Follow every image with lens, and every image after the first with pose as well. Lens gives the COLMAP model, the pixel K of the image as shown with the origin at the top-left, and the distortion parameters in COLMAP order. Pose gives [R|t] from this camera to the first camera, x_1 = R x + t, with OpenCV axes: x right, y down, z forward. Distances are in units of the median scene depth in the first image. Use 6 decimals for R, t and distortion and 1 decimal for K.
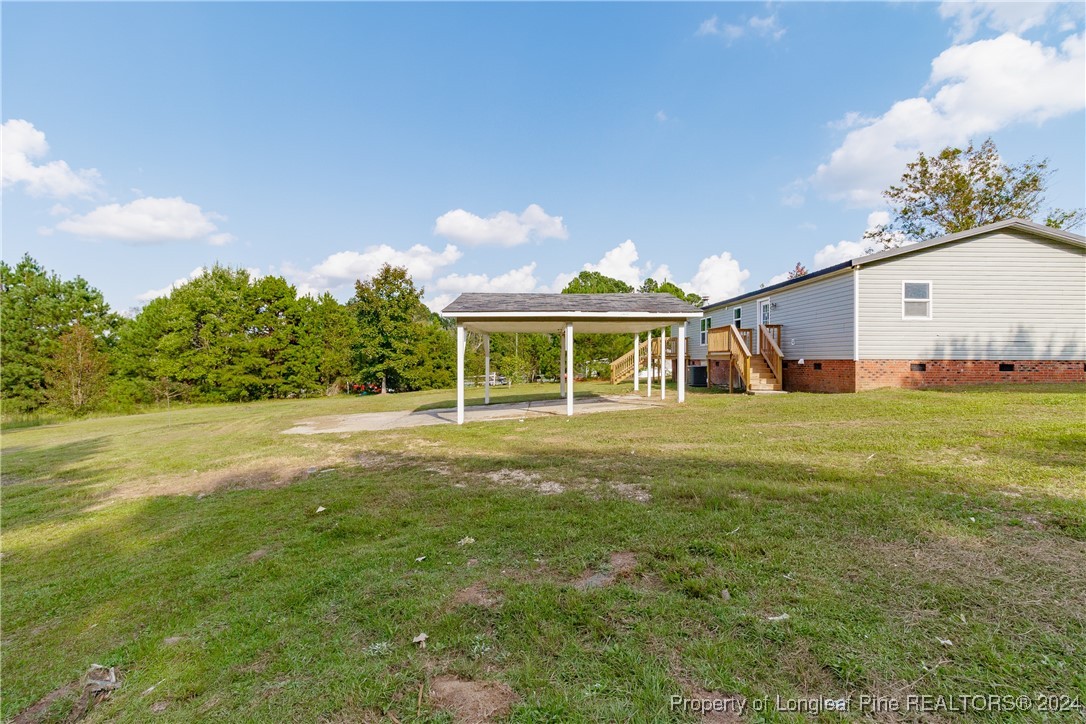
lens RADIAL K [[507.5, 0, 543.0], [0, 507.5, 362.0], [0, 0, 1]] dist [-0.012280, 0.000509]
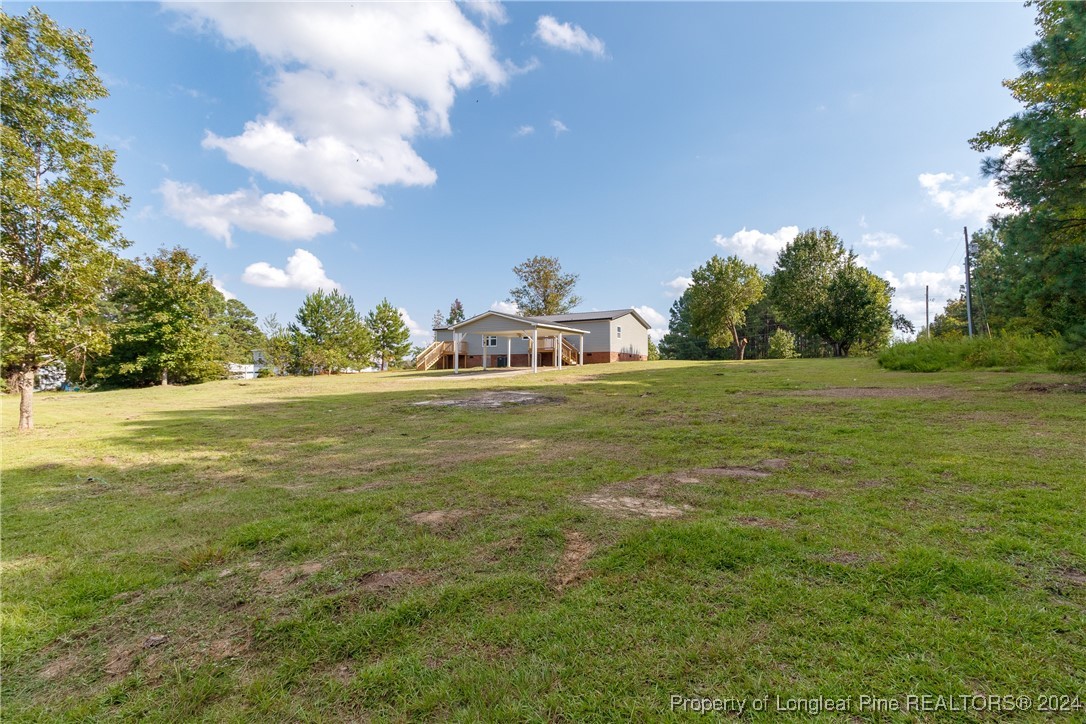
lens RADIAL K [[507.5, 0, 543.0], [0, 507.5, 362.0], [0, 0, 1]] dist [-0.012280, 0.000509]
pose [[0.549923, 0.024187, 0.834865, -1.745357], [0.004212, 0.999488, -0.031730, 0.126973], [-0.835205, 0.020966, 0.549540, -0.247660]]
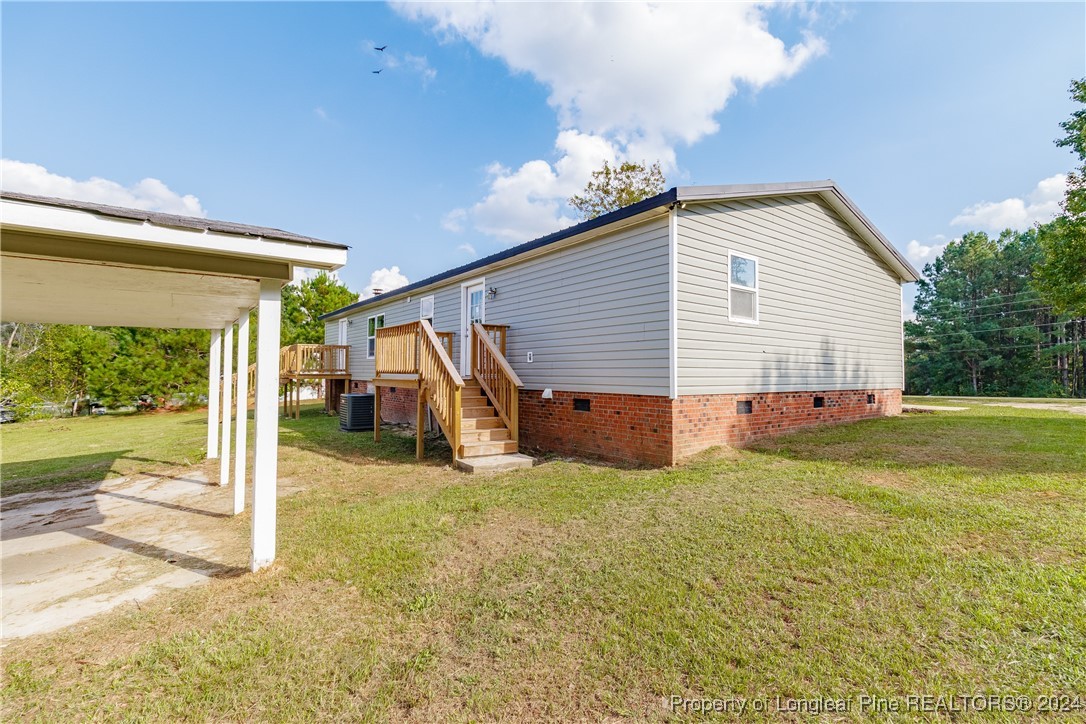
lens RADIAL K [[507.5, 0, 543.0], [0, 507.5, 362.0], [0, 0, 1]] dist [-0.012280, 0.000509]
pose [[0.814437, 0.015242, 0.580052, 0.193863], [-0.002102, 0.999726, -0.023320, -0.022271], [-0.580248, 0.017773, 0.814246, 0.564625]]
